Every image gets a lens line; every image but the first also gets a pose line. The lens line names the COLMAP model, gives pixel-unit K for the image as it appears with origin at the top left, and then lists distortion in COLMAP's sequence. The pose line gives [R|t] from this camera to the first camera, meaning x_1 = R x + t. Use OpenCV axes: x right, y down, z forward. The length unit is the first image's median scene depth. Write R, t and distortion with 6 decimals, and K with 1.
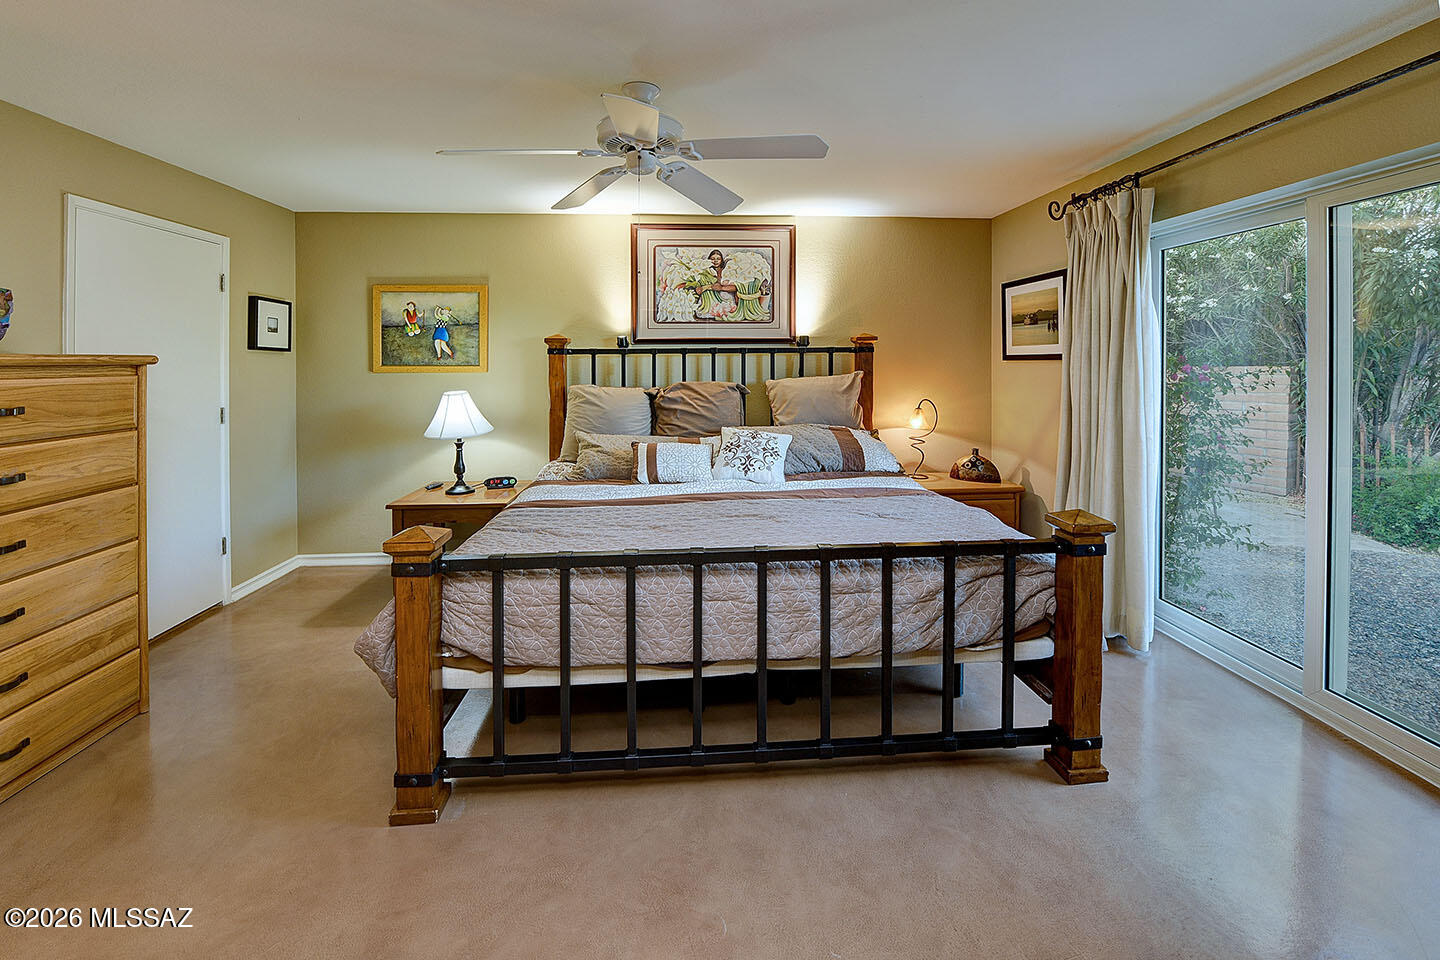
lens RADIAL K [[605.6, 0, 663.9], [0, 605.6, 374.6], [0, 0, 1]] dist [-0.023421, -0.000335]
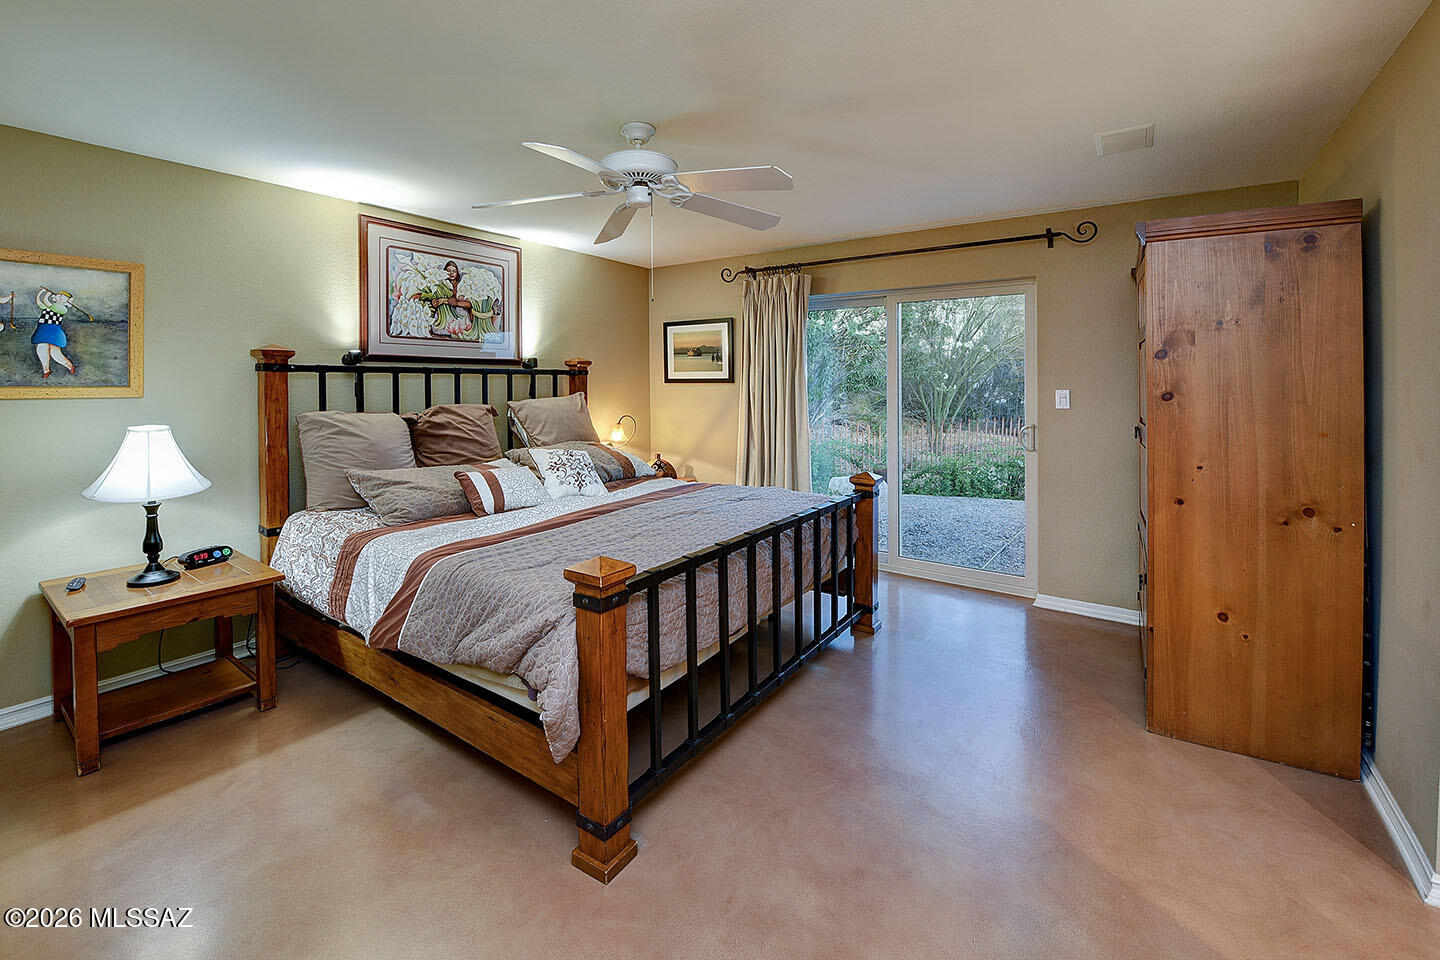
lens RADIAL K [[618.3, 0, 717.5], [0, 618.3, 397.2], [0, 0, 1]] dist [-0.002095, -0.019718]
pose [[0.628878, -0.011849, 0.777414, -0.403560], [0.012440, 0.999909, 0.005177, 0.000751], [-0.777404, 0.006416, 0.628968, 0.100756]]
